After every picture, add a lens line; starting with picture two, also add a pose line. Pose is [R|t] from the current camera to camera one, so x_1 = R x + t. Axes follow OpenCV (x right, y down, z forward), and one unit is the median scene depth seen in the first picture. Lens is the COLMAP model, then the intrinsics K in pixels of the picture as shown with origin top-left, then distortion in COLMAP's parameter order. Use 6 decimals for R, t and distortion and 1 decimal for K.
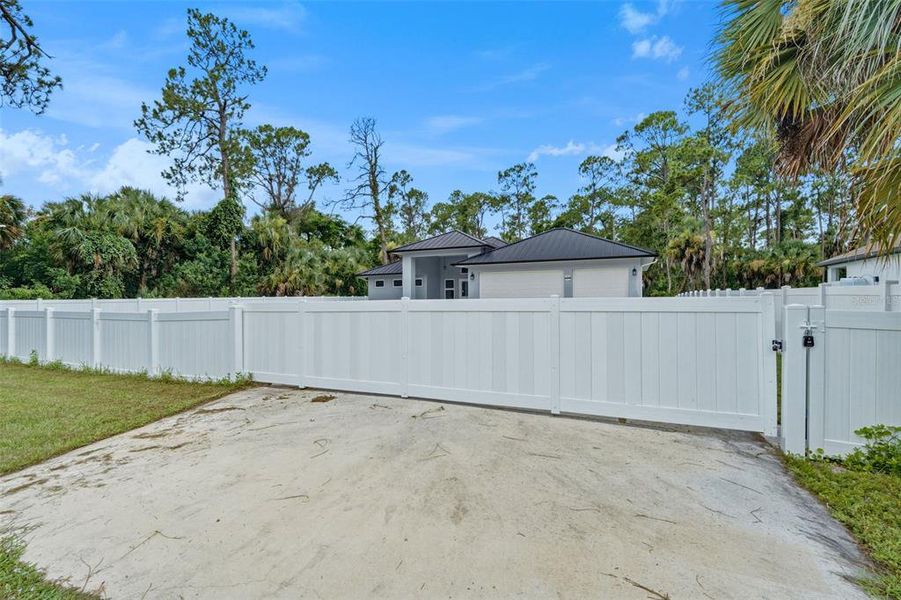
lens RADIAL K [[412.5, 0, 438.2], [0, 412.5, 301.1], [0, 0, 1]] dist [-0.009848, 0.000430]
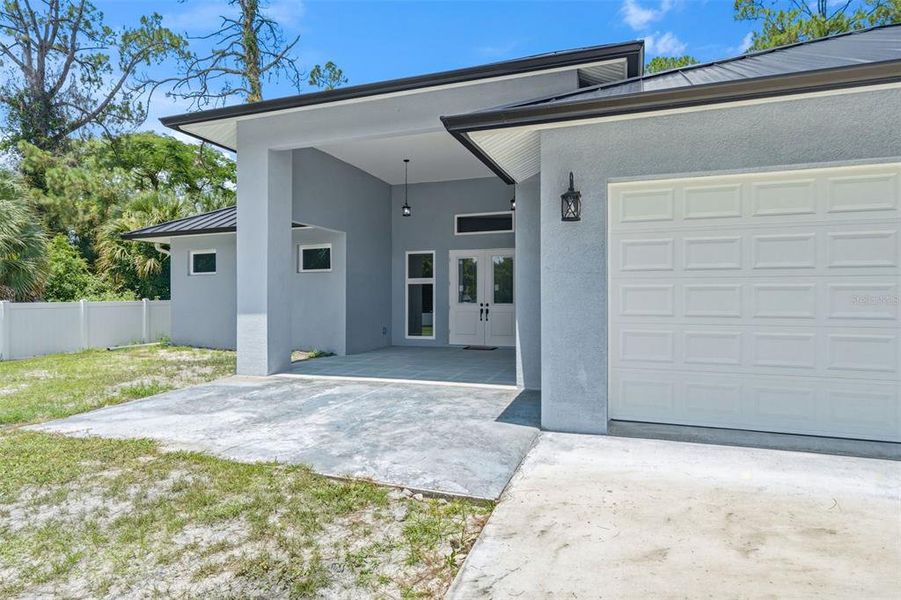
lens RADIAL K [[412.5, 0, 438.2], [0, 412.5, 301.1], [0, 0, 1]] dist [-0.009848, 0.000430]
pose [[0.995989, 0.002292, 0.089450, 0.010122], [-0.003394, 0.999920, 0.012176, -0.014045], [-0.089415, -0.012431, 0.995917, 0.531103]]
